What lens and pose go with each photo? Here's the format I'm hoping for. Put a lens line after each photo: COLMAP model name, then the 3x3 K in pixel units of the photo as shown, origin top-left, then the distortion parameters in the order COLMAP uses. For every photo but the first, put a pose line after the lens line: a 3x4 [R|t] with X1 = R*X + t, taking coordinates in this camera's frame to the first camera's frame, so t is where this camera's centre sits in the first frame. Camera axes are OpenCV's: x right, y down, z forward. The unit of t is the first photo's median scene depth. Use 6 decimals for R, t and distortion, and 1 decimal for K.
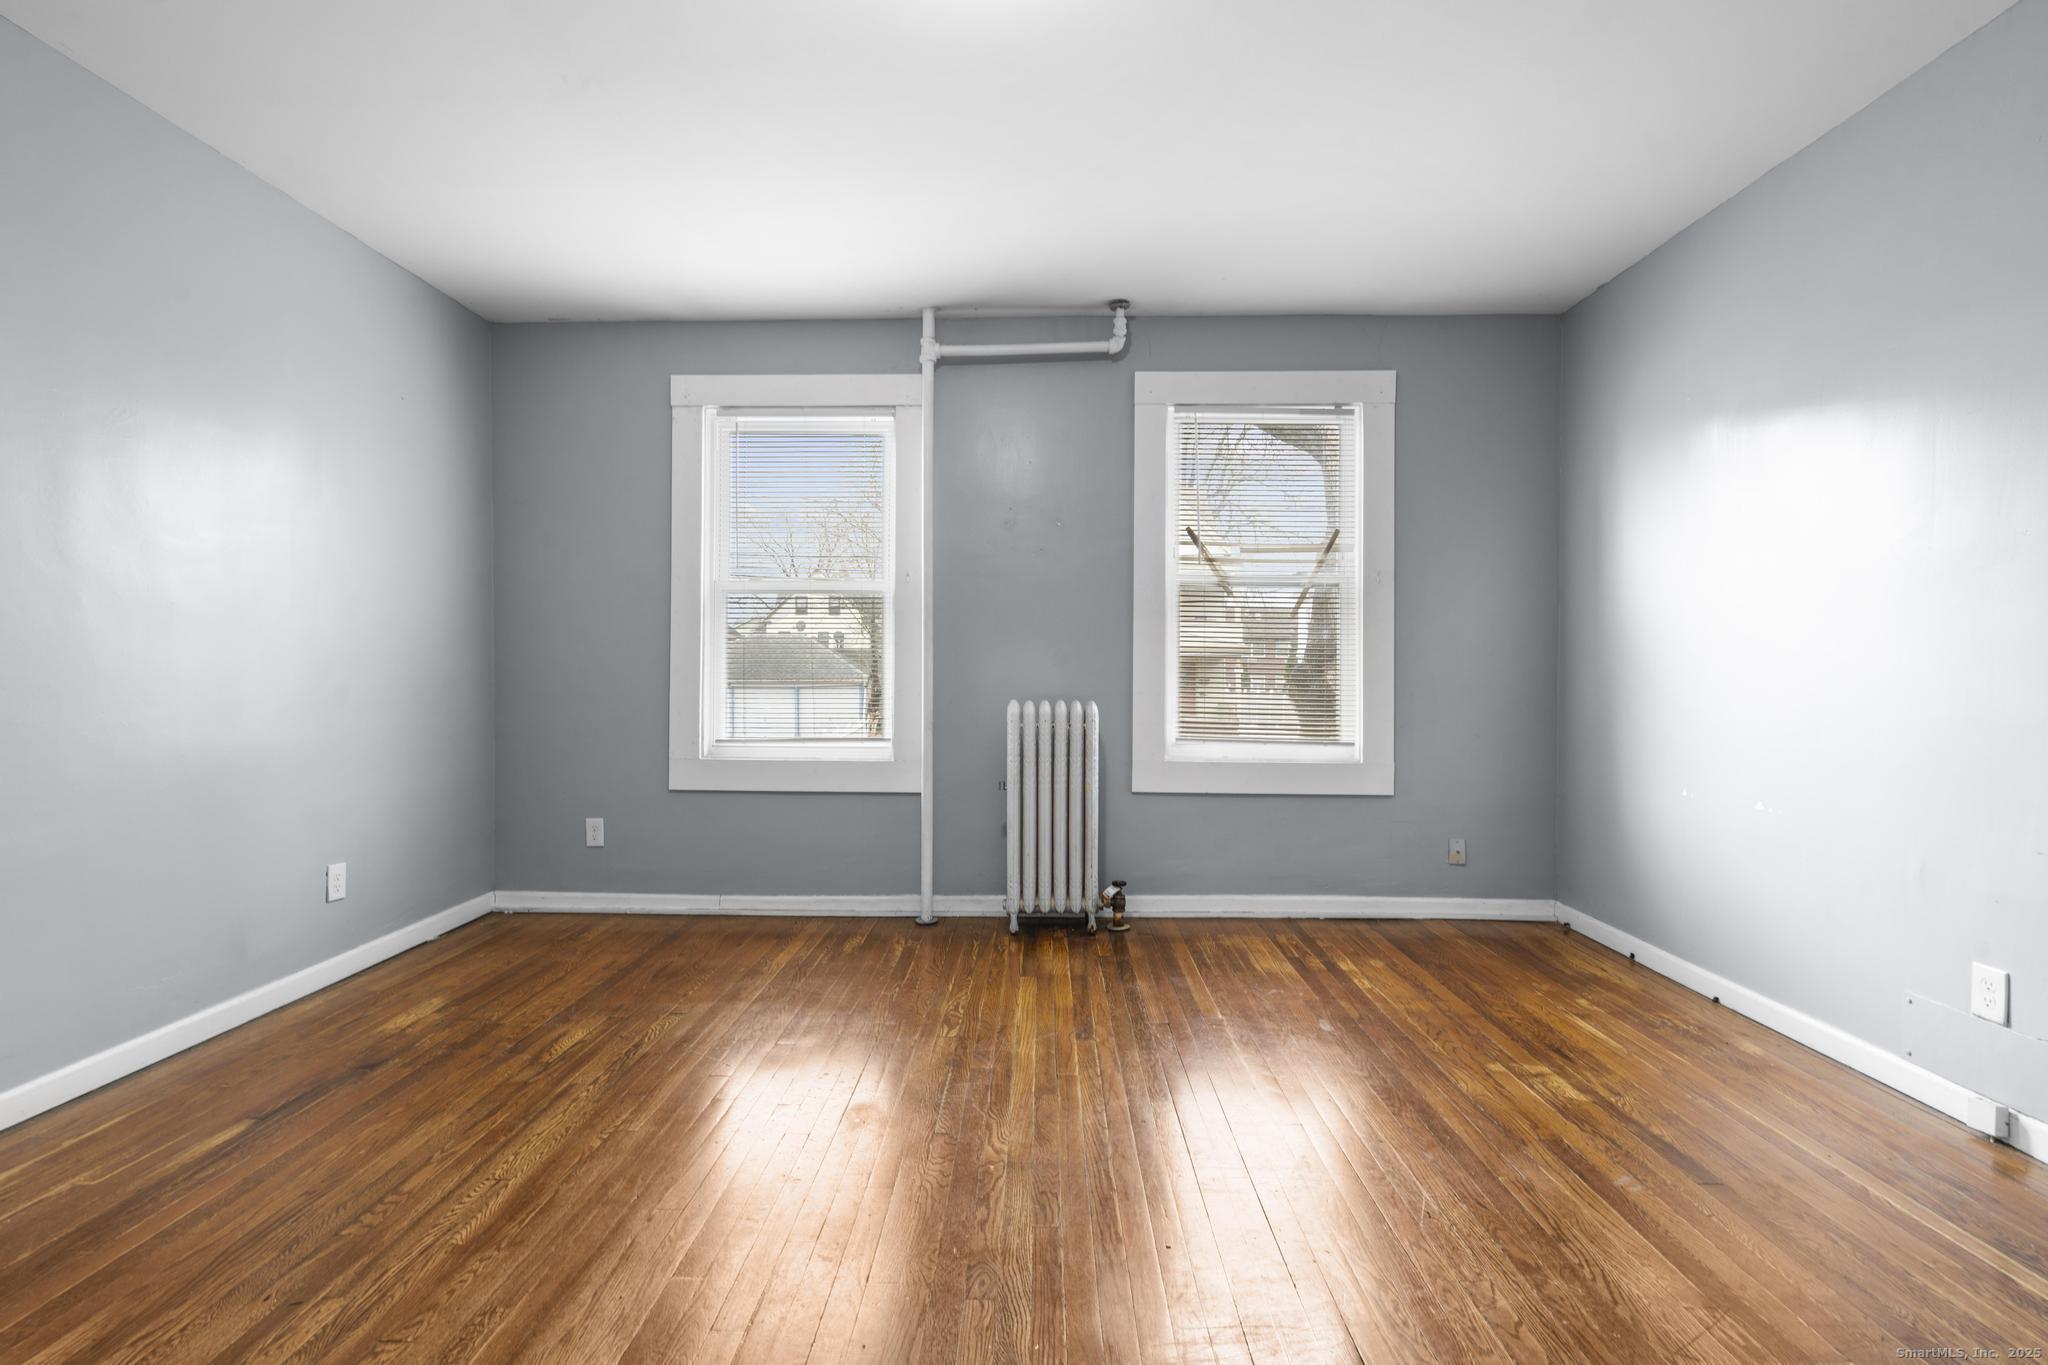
lens RADIAL K [[930.7, 0, 1021.4], [0, 930.7, 681.2], [0, 0, 1]] dist [-0.001903, 0.001780]
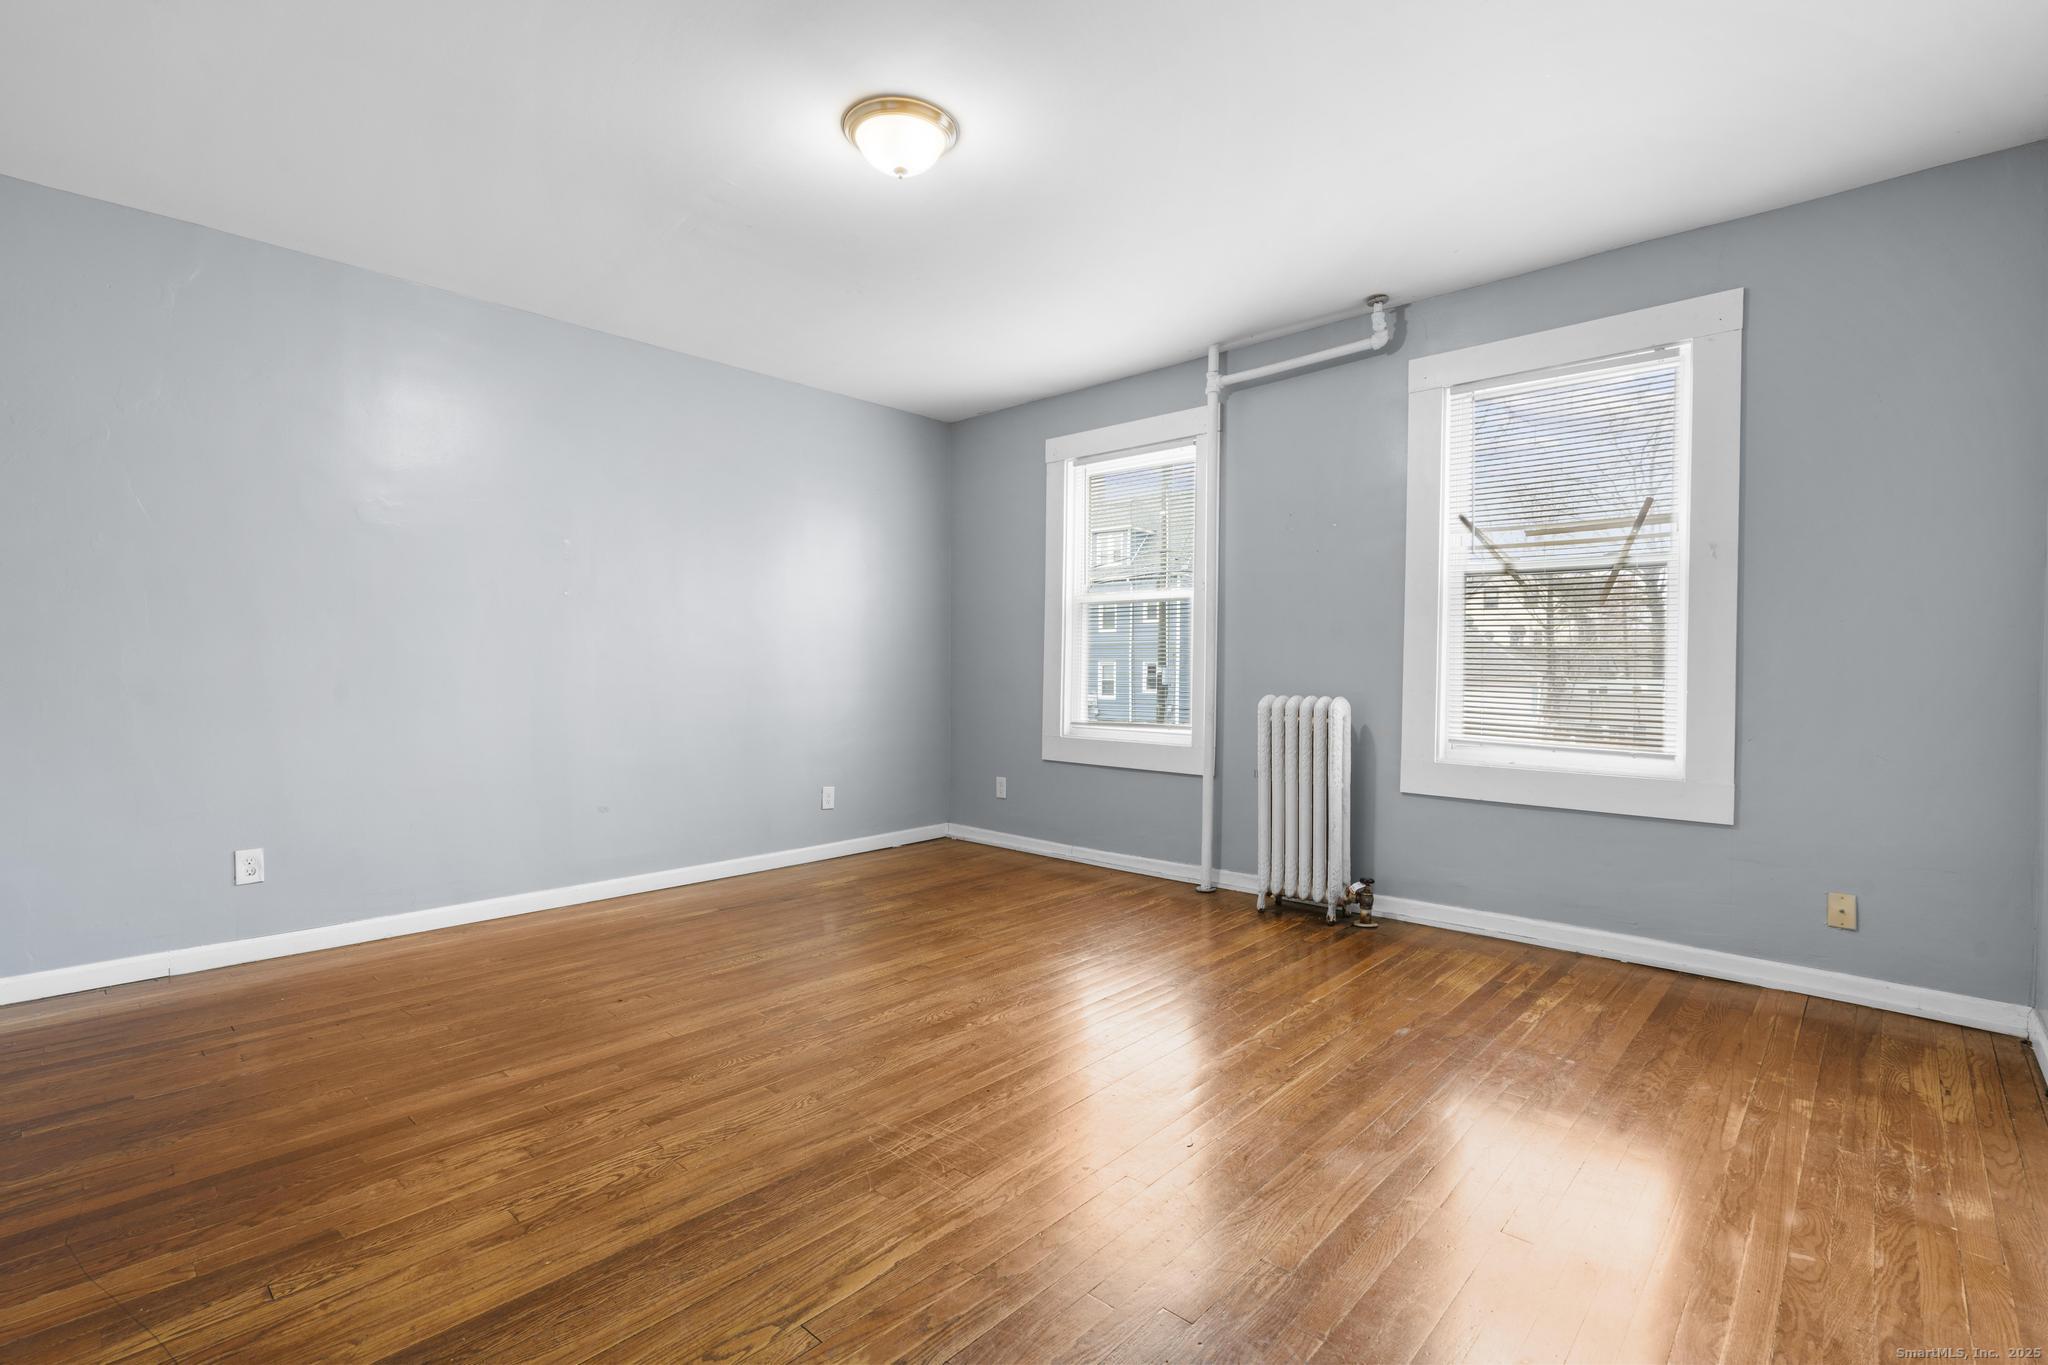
lens RADIAL K [[935.0, 0, 1019.9], [0, 935.0, 675.1], [0, 0, 1]] dist [0.000809, 0.000822]
pose [[0.748348, 0.005225, -0.663285, 0.482244], [-0.008587, 0.999961, -0.001811, 0.001869], [0.663250, 0.007051, 0.748364, 0.001452]]
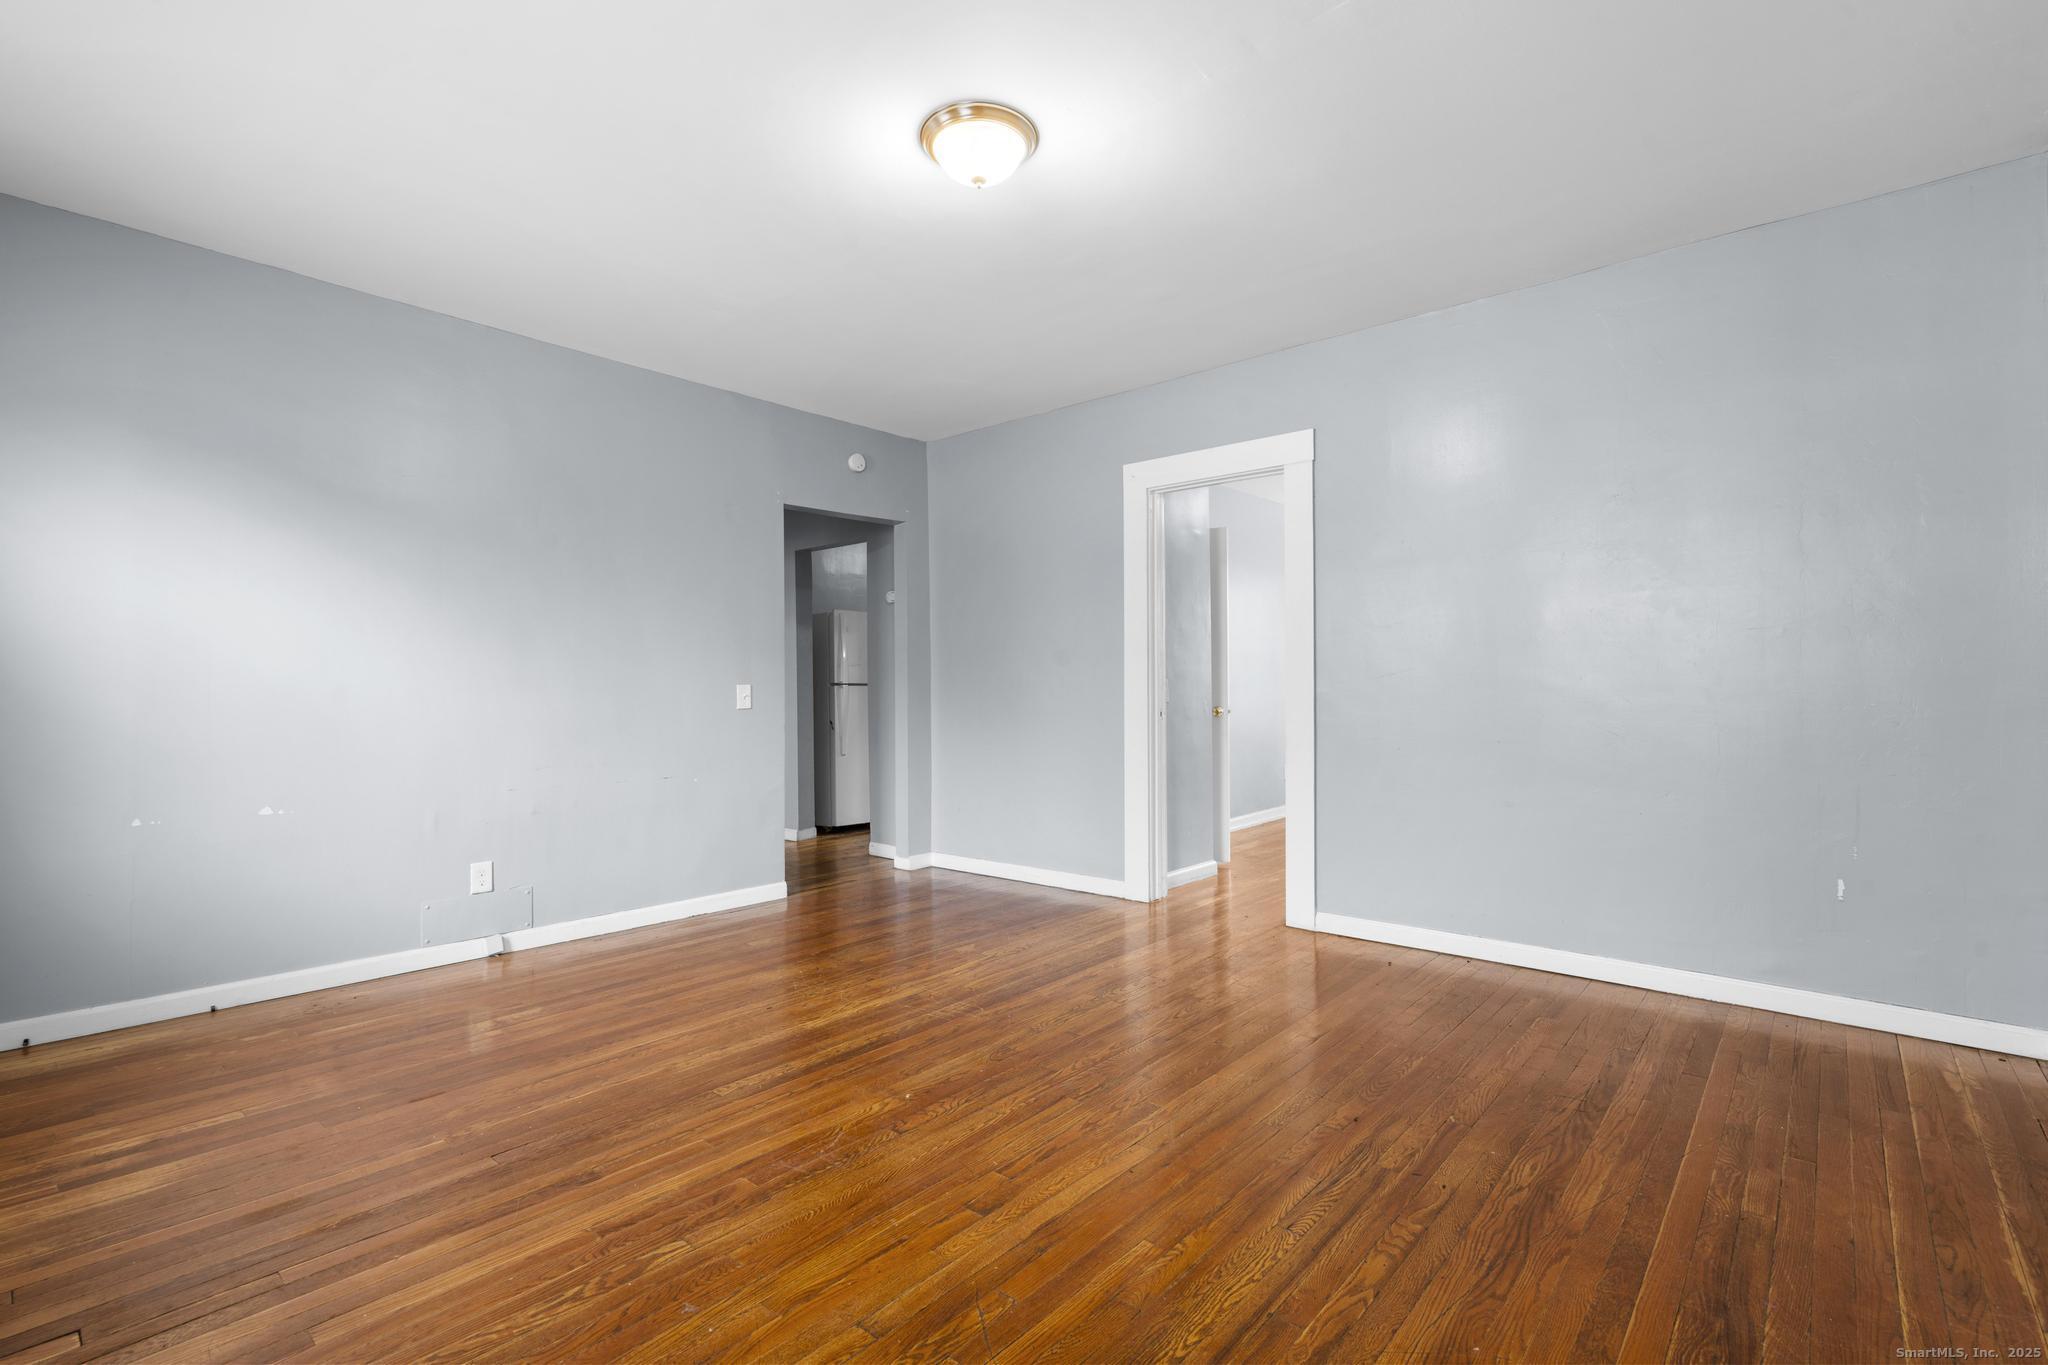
lens RADIAL K [[930.7, 0, 1021.4], [0, 930.7, 681.2], [0, 0, 1]] dist [-0.001903, 0.001780]
pose [[-0.767602, 0.010644, 0.640839, -0.477795], [0.010063, 0.999939, -0.004556, -0.008162], [-0.640848, 0.002952, -0.767662, 0.939146]]
